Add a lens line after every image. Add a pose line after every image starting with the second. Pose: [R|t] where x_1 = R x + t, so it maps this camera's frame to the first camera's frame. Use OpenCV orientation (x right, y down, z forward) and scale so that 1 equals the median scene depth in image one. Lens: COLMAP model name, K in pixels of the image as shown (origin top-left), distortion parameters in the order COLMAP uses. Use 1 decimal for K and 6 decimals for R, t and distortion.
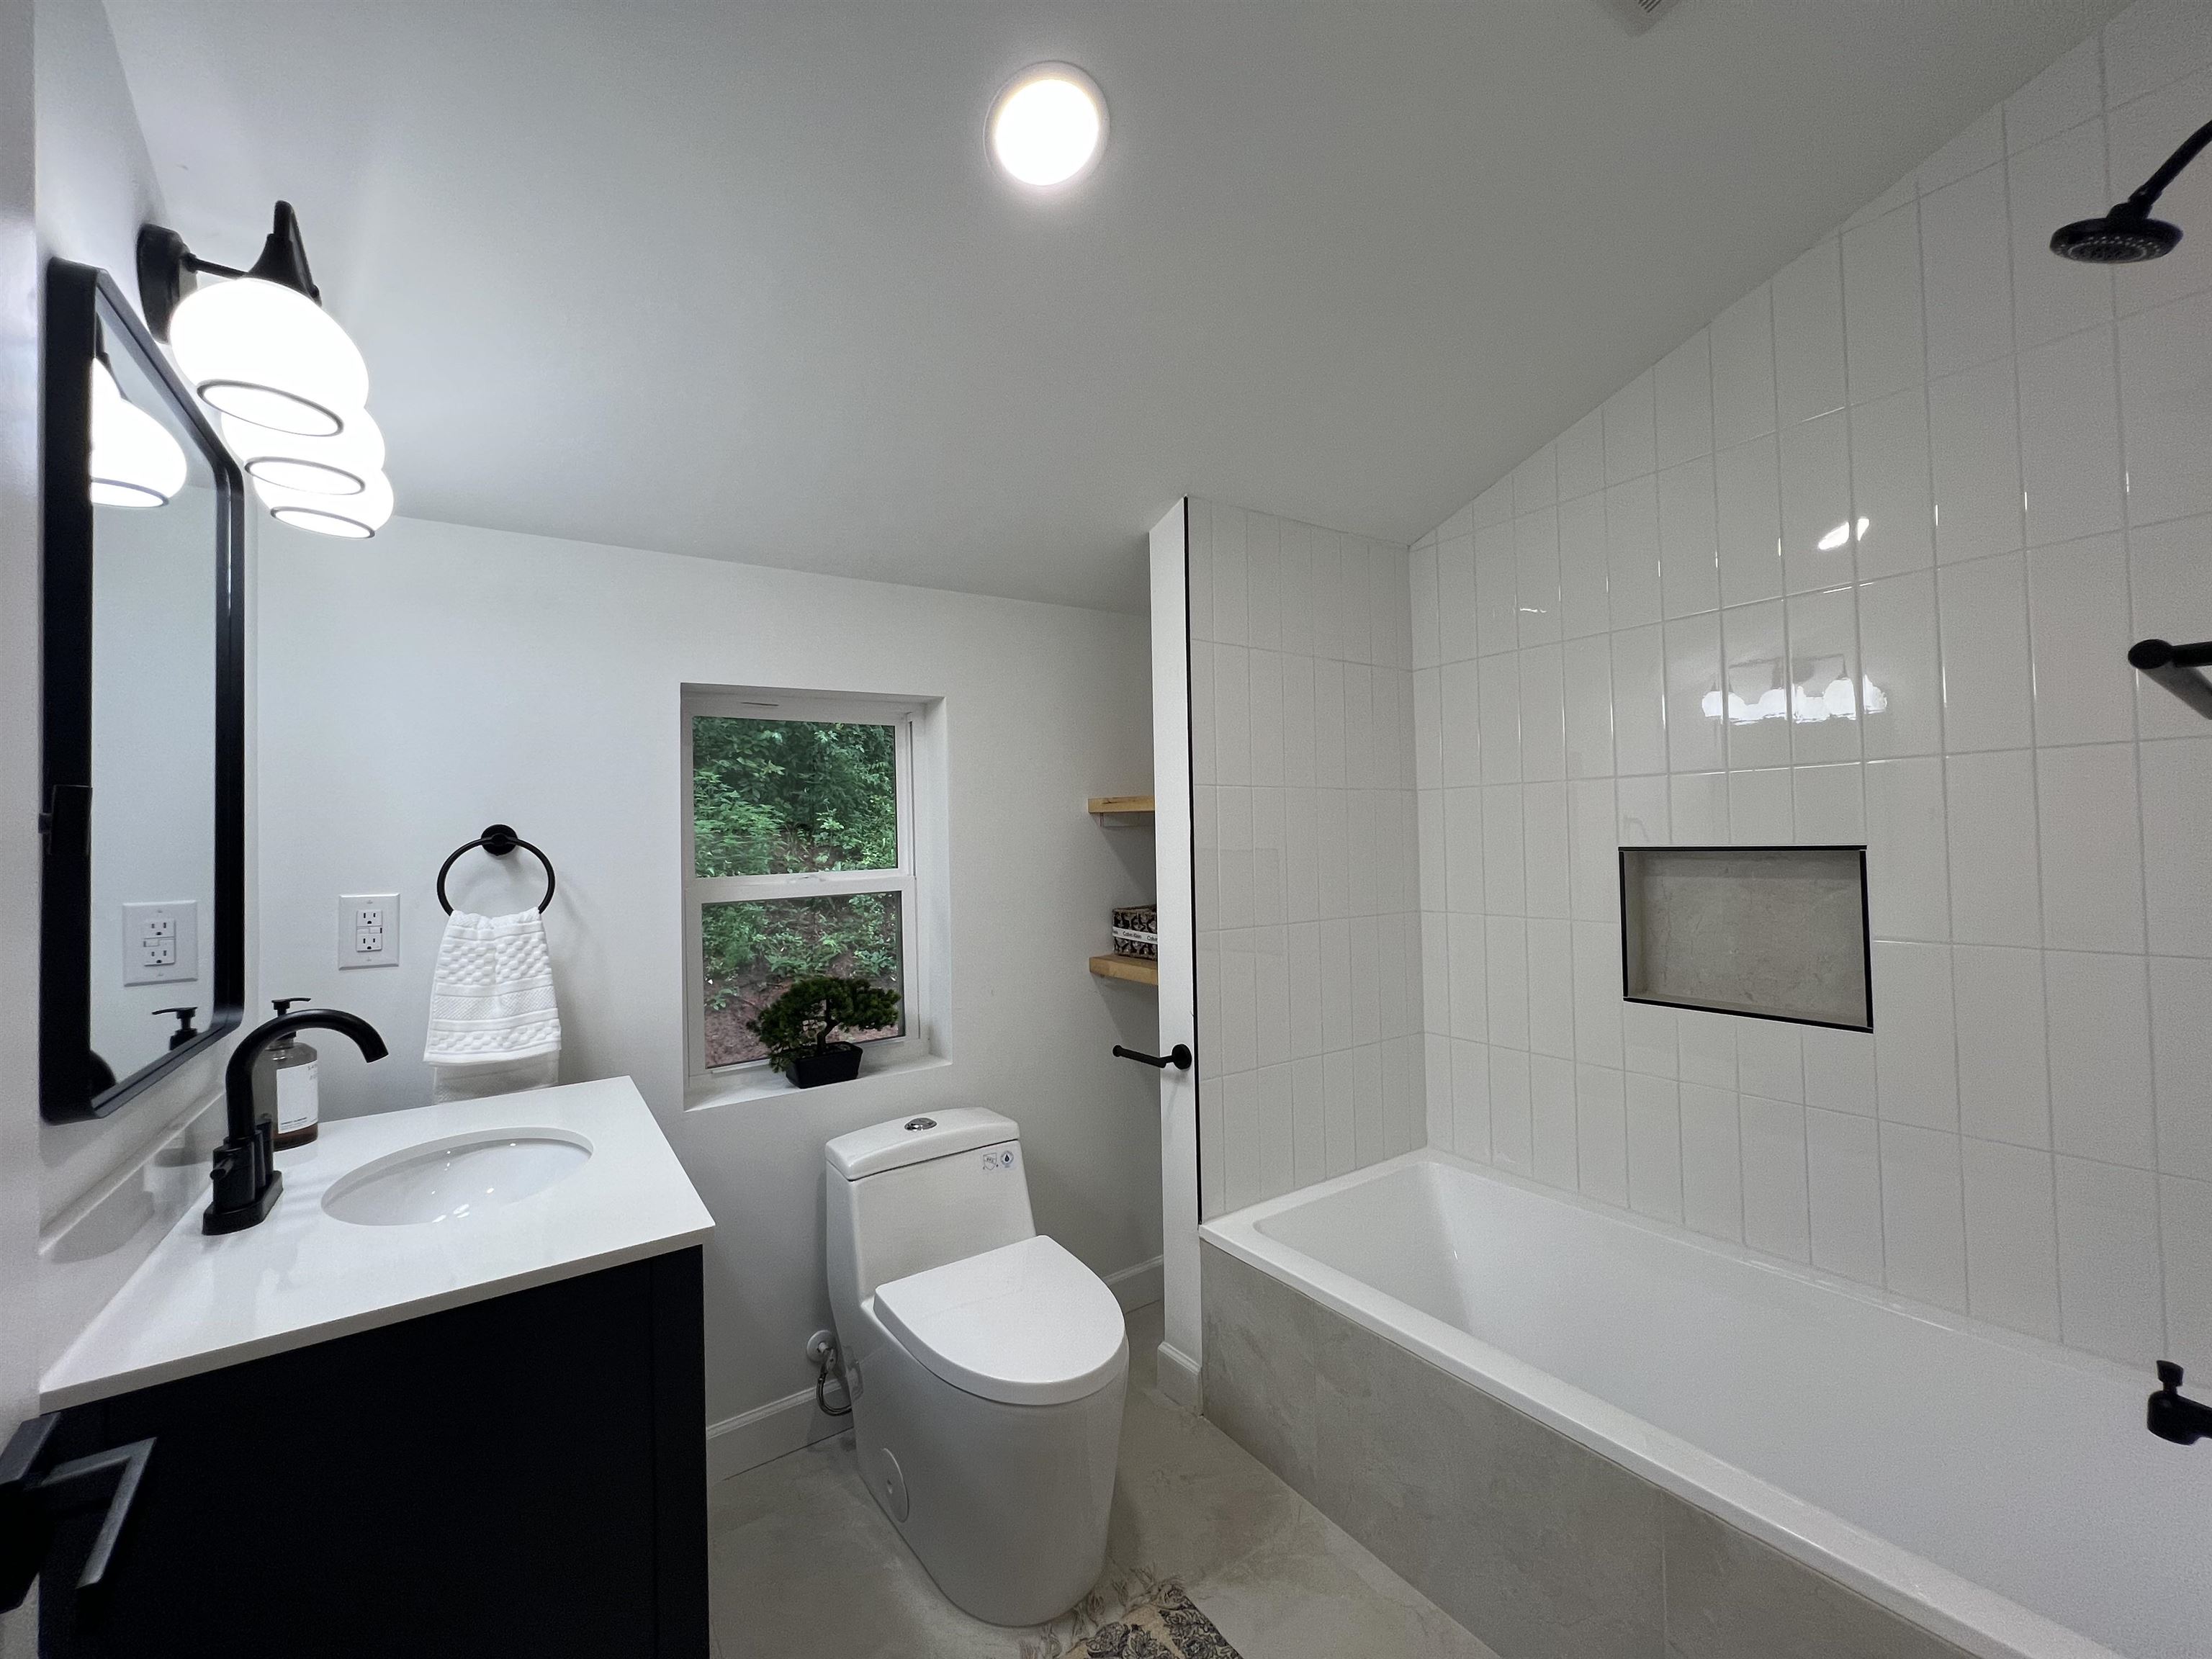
lens RADIAL K [[889.3, 0, 1099.3], [0, 889.3, 820.2], [0, 0, 1]] dist [0.000432, 0.000115]
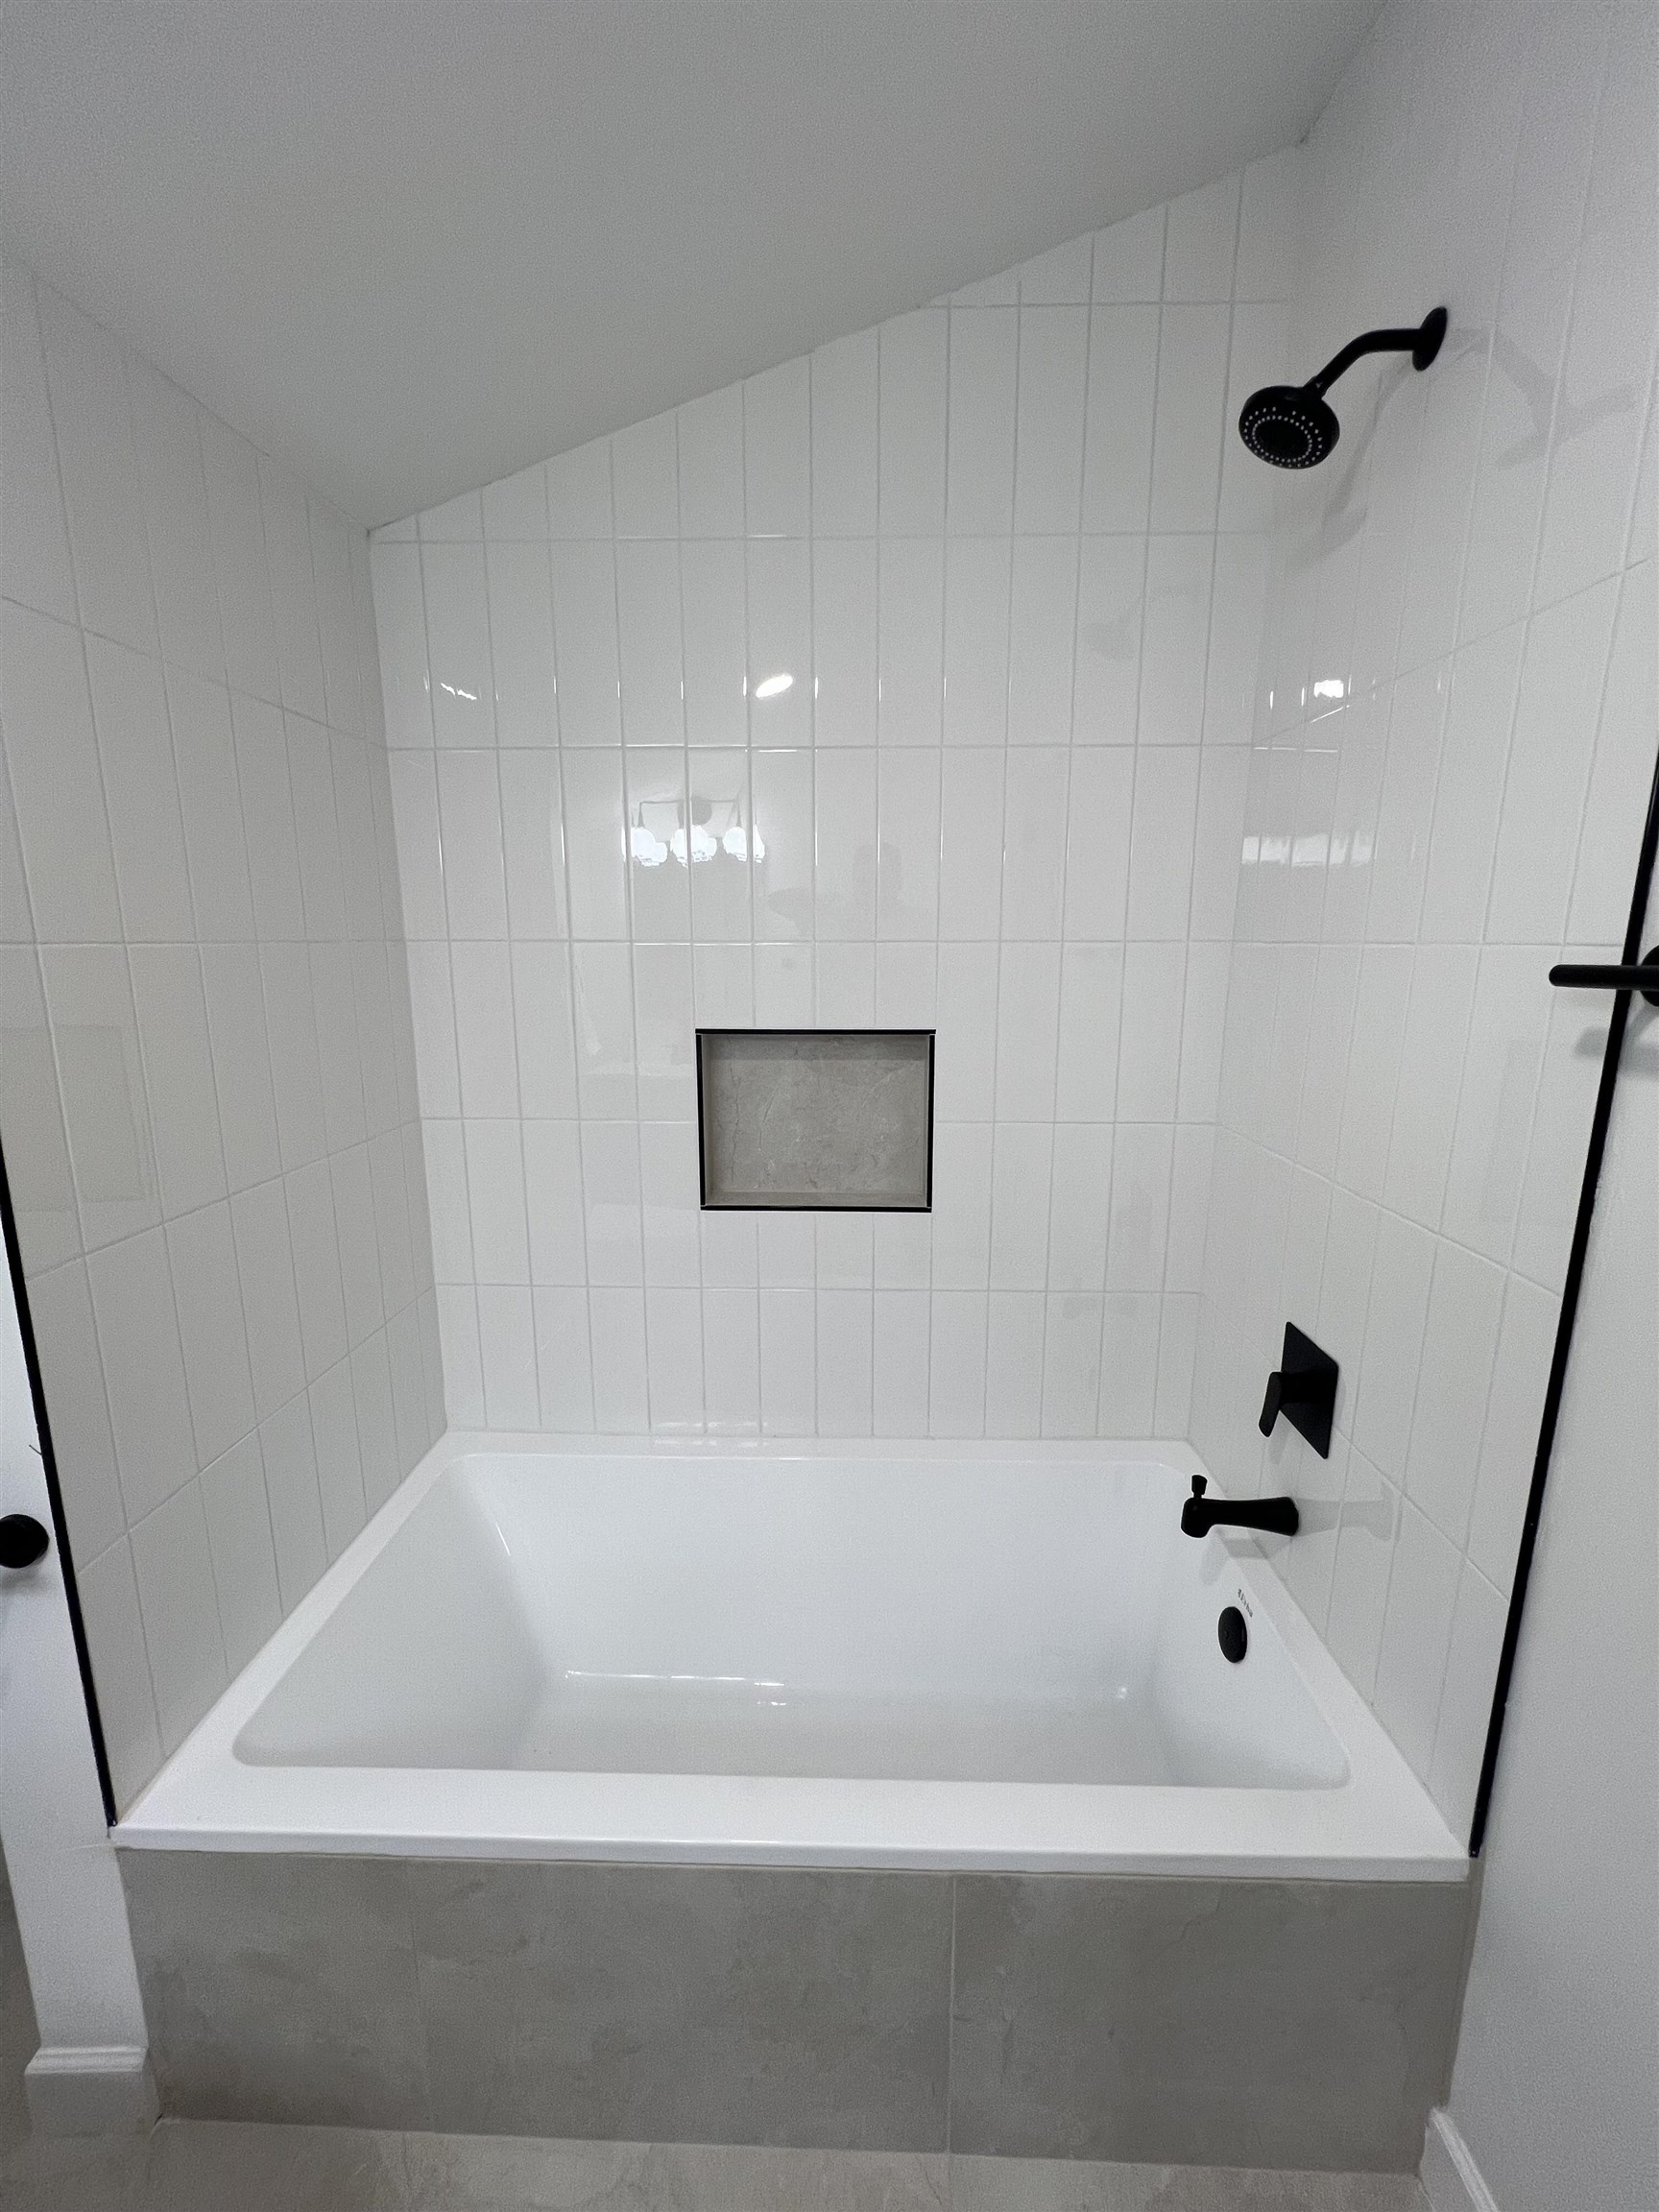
lens RADIAL K [[884.4, 0, 835.9], [0, 884.4, 1097.1], [0, 0, 1]] dist [-0.000352, 0.000147]
pose [[0.582003, -0.130744, 0.802607, 0.002641], [-0.028411, 0.983118, 0.180751, -0.060084], [-0.812690, -0.128000, 0.568463, 0.439089]]
